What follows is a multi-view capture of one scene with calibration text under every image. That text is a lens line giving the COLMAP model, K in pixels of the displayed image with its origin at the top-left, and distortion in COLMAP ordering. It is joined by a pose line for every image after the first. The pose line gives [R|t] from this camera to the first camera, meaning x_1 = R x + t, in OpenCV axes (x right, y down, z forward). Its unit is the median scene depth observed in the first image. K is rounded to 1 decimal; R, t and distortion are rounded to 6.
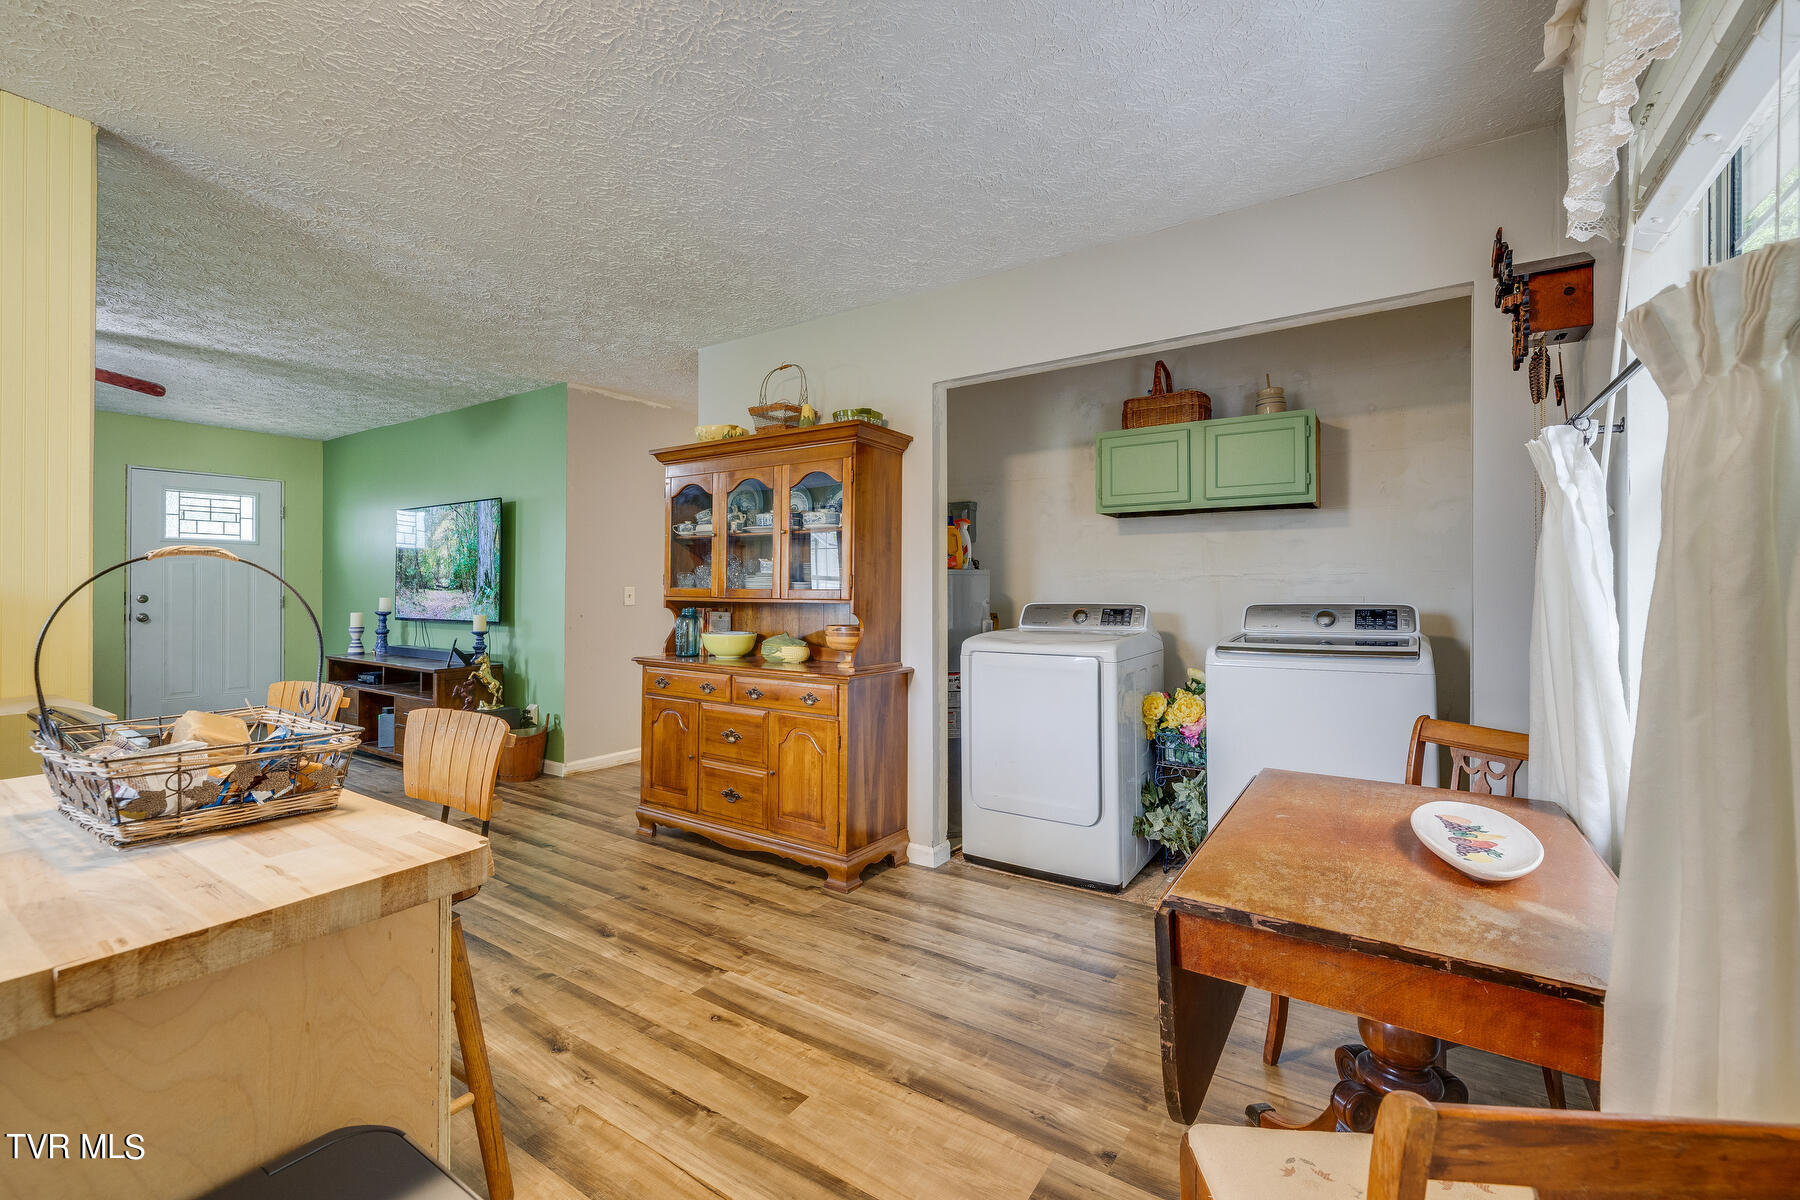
lens RADIAL K [[759.0, 0, 891.1], [0, 759.0, 581.9], [0, 0, 1]] dist [0.001514, -0.000469]
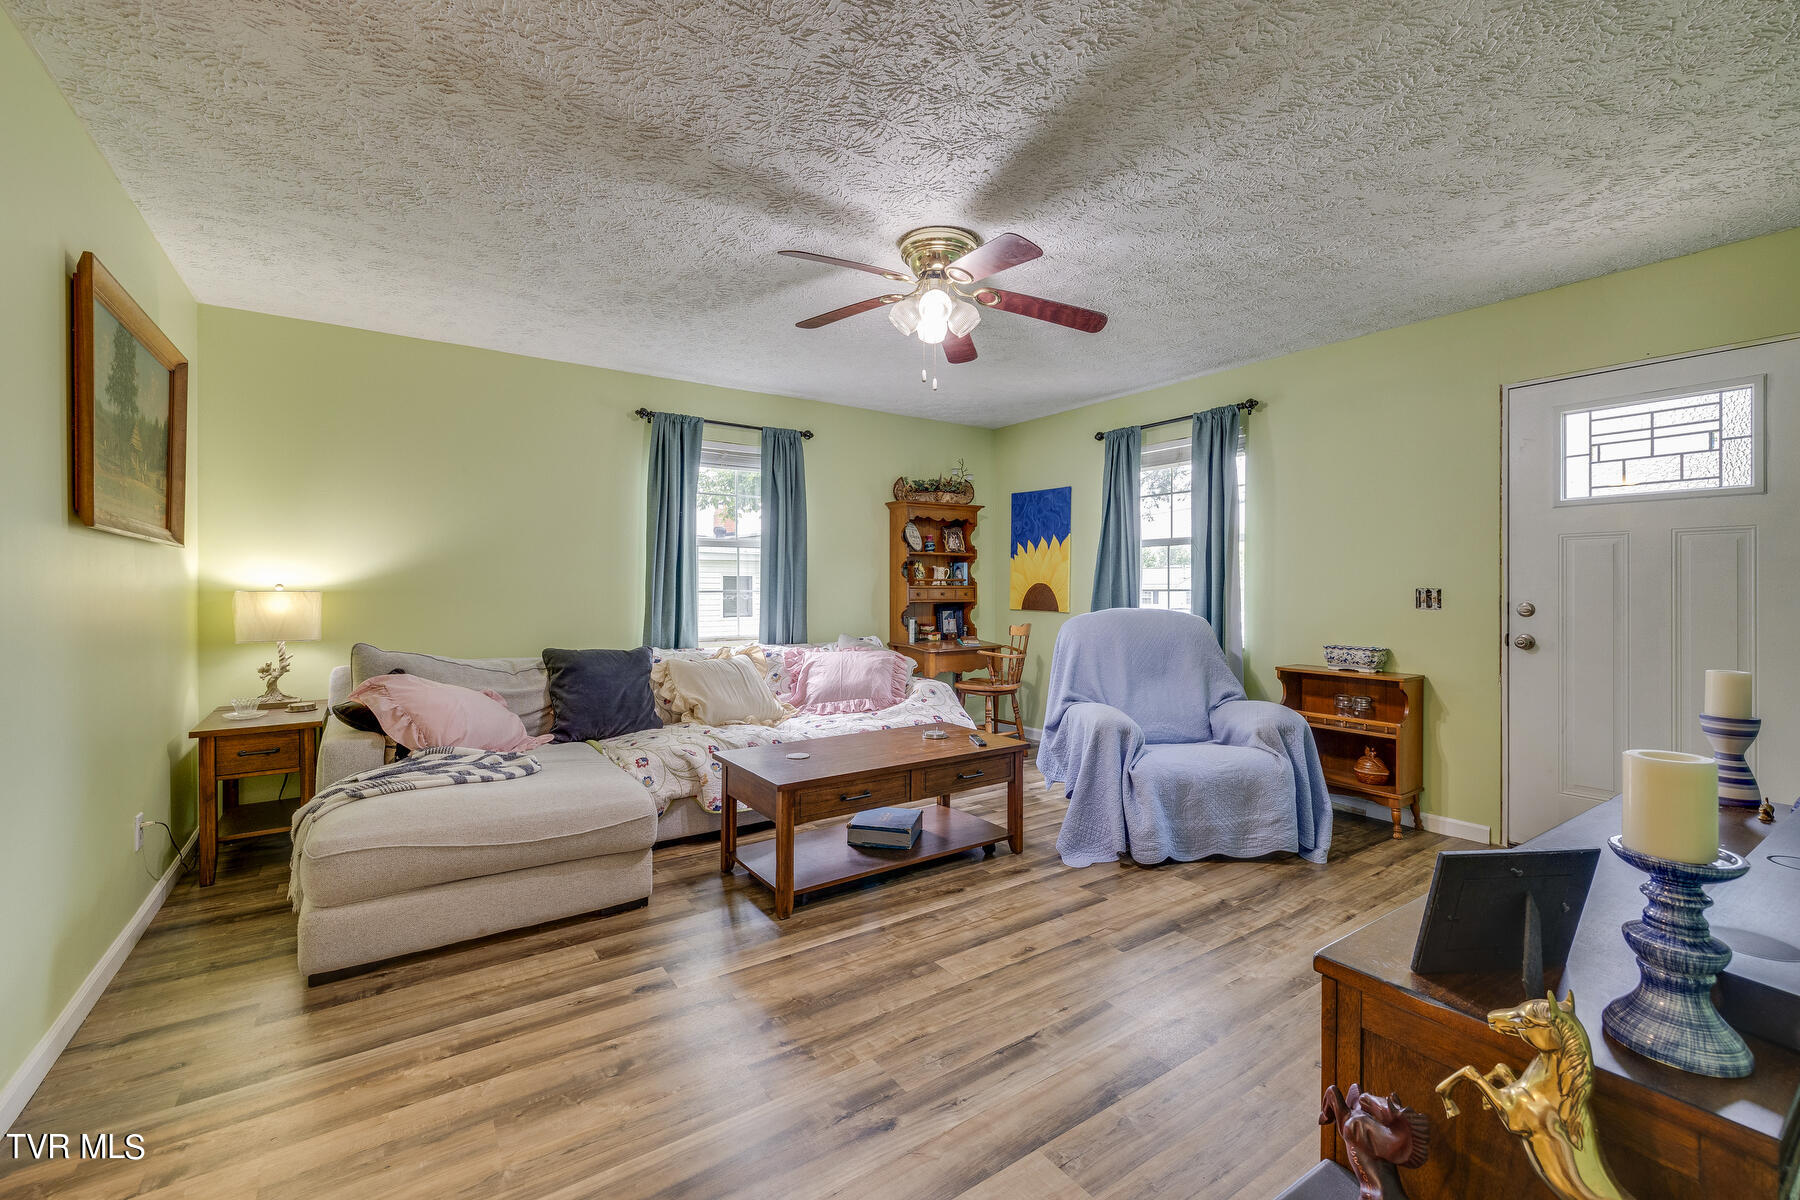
lens RADIAL K [[759.0, 0, 906.7], [0, 759.0, 598.4], [0, 0, 1]] dist [0.001514, -0.000469]
pose [[-0.359009, 0.016567, -0.933187, -0.728784], [0.001526, 0.999852, 0.017164, 0.007090], [0.933333, 0.004738, -0.358981, 2.021012]]
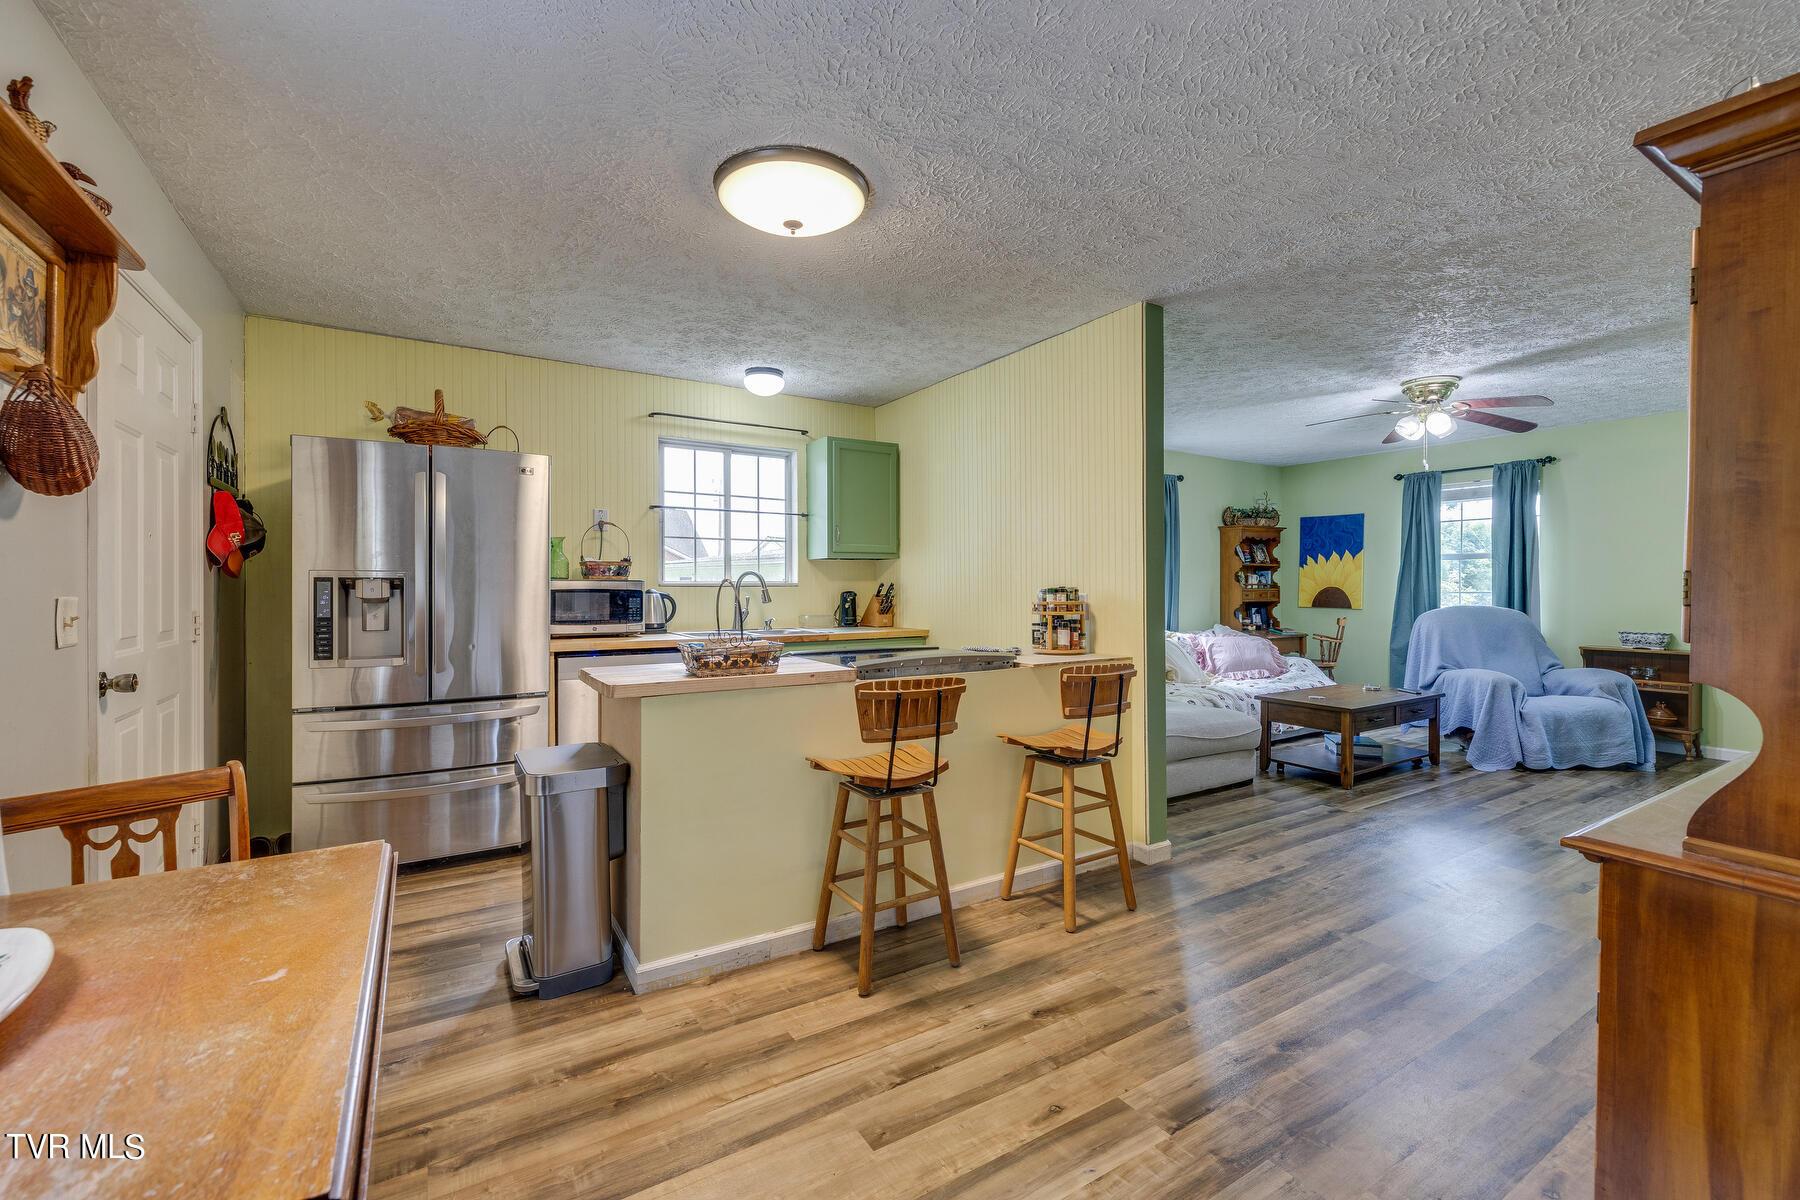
lens RADIAL K [[759.0, 0, 906.4], [0, 759.0, 590.0], [0, 0, 1]] dist [0.001514, -0.000469]
pose [[-0.402431, 0.004655, -0.915438, 0.569929], [0.002183, 0.999989, 0.004125, -0.003906], [0.915448, -0.000338, -0.402437, 1.120933]]
